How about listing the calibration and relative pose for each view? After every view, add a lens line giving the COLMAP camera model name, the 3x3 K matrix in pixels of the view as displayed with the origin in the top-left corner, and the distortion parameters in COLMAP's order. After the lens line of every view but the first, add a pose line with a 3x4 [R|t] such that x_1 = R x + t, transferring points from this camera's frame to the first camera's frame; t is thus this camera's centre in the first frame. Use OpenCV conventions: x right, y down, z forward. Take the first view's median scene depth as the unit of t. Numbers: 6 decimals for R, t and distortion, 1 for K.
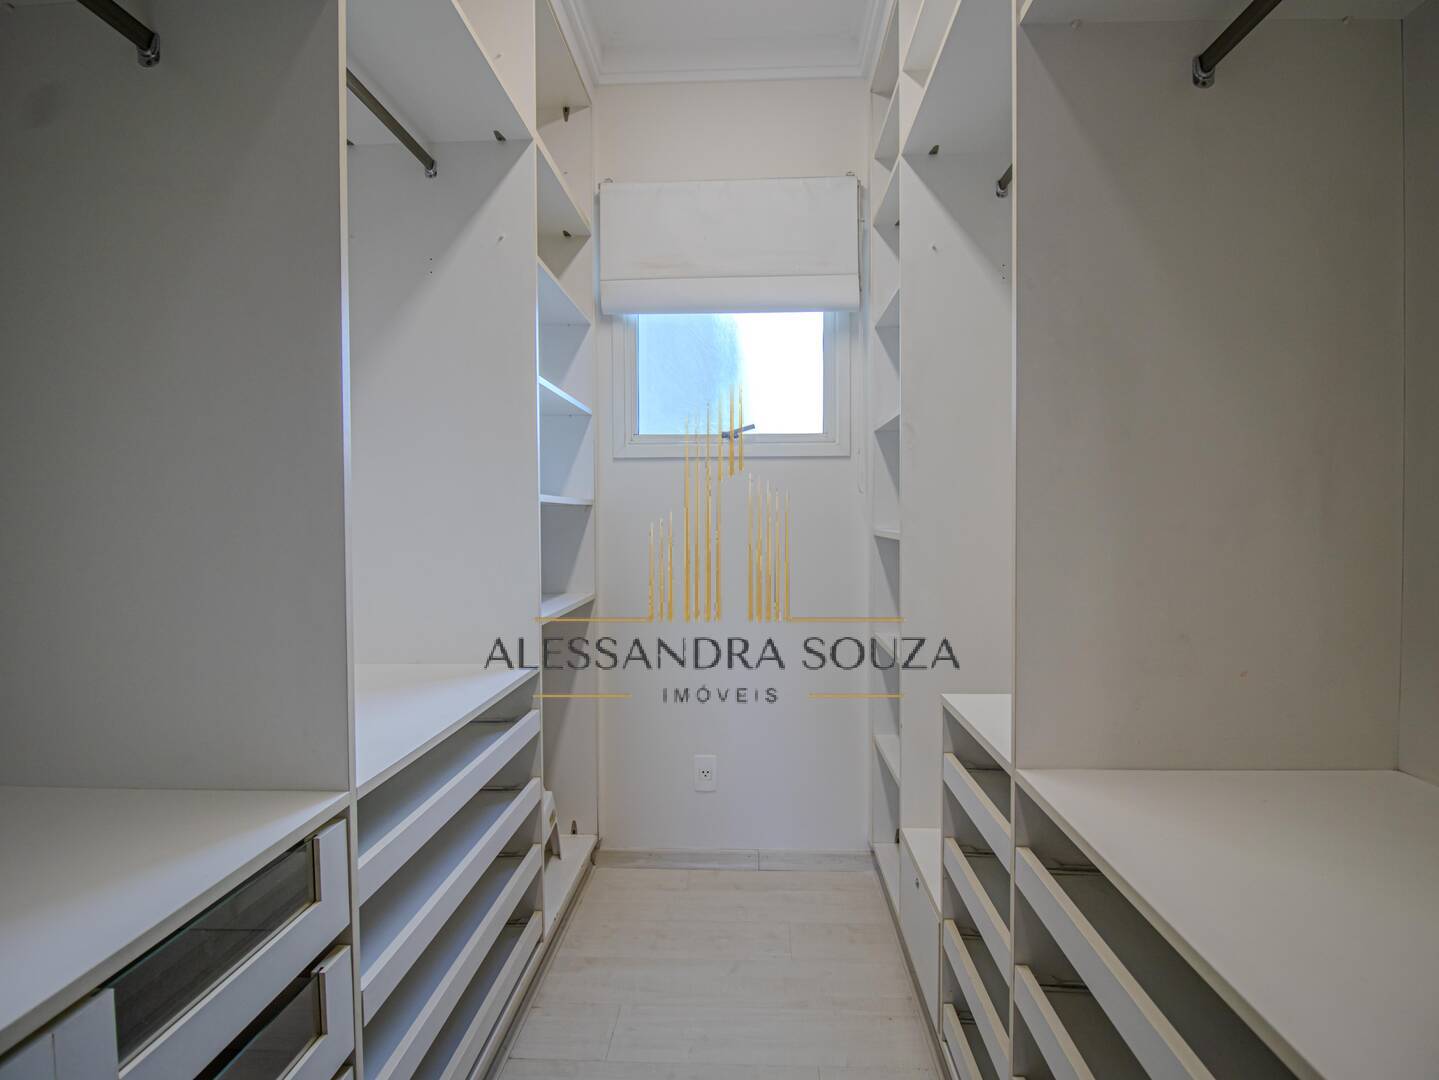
lens RADIAL K [[751.4, 0, 723.0], [0, 751.4, 533.7], [0, 0, 1]] dist [0.005110, -0.017751]
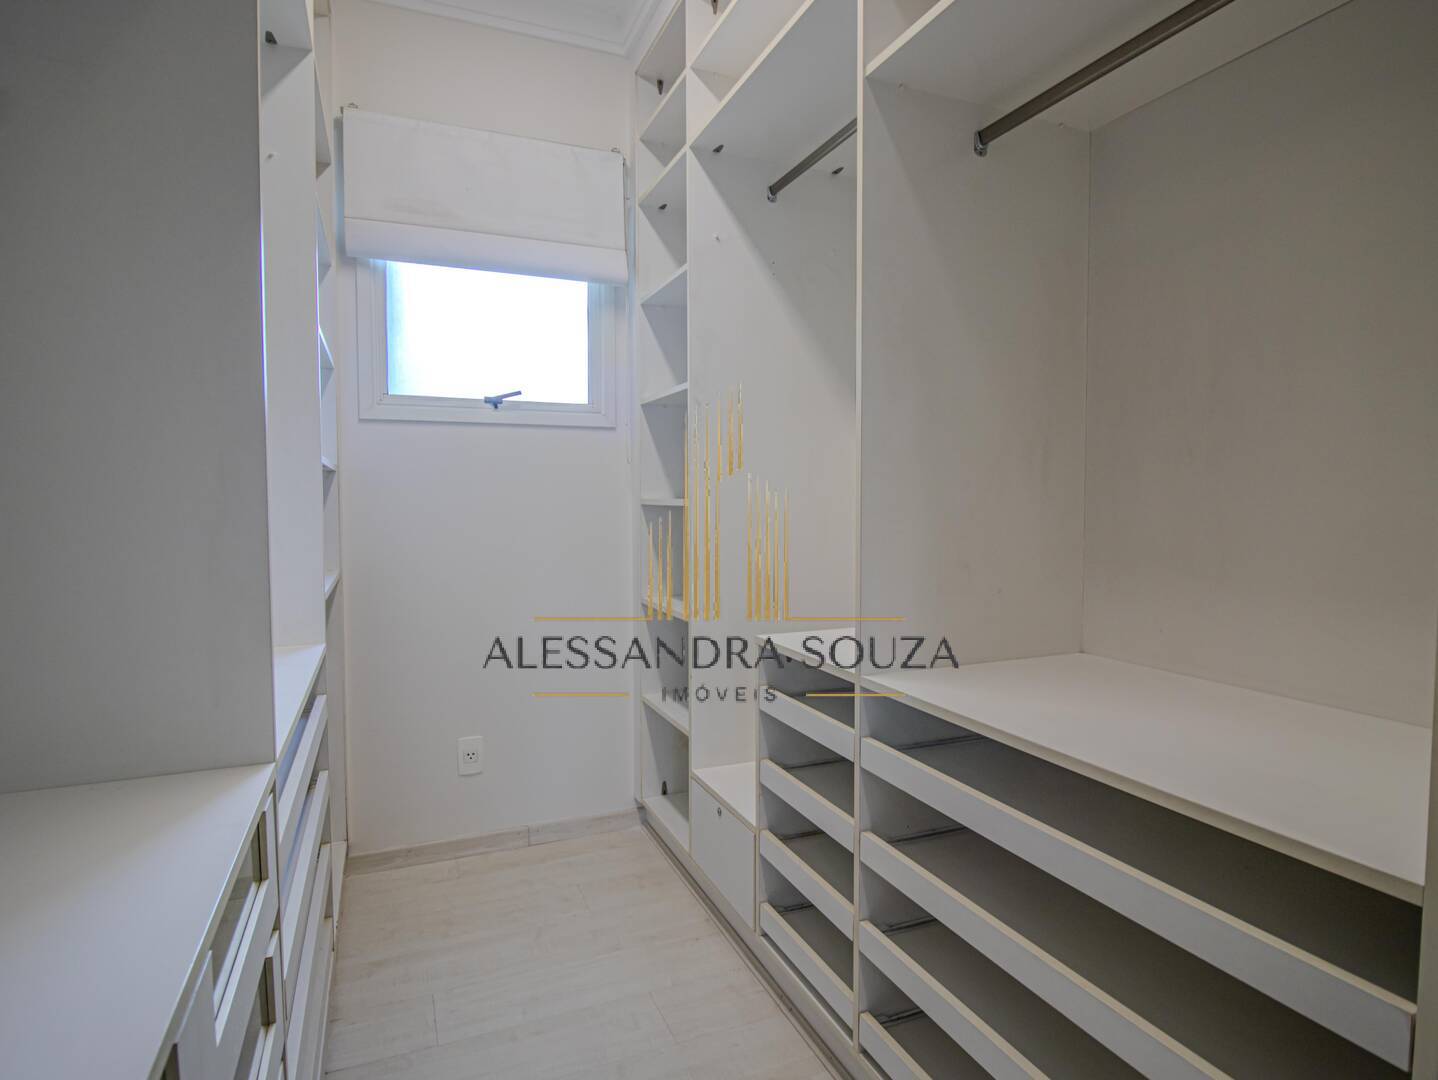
lens RADIAL K [[794.7, 0, 720.6], [0, 794.7, 533.1], [0, 0, 1]] dist [0.005718, -0.016608]
pose [[0.901317, -0.015871, 0.432870, -0.175148], [0.008128, 0.999772, 0.019732, 0.020719], [-0.433084, -0.014267, 0.901241, -0.041305]]
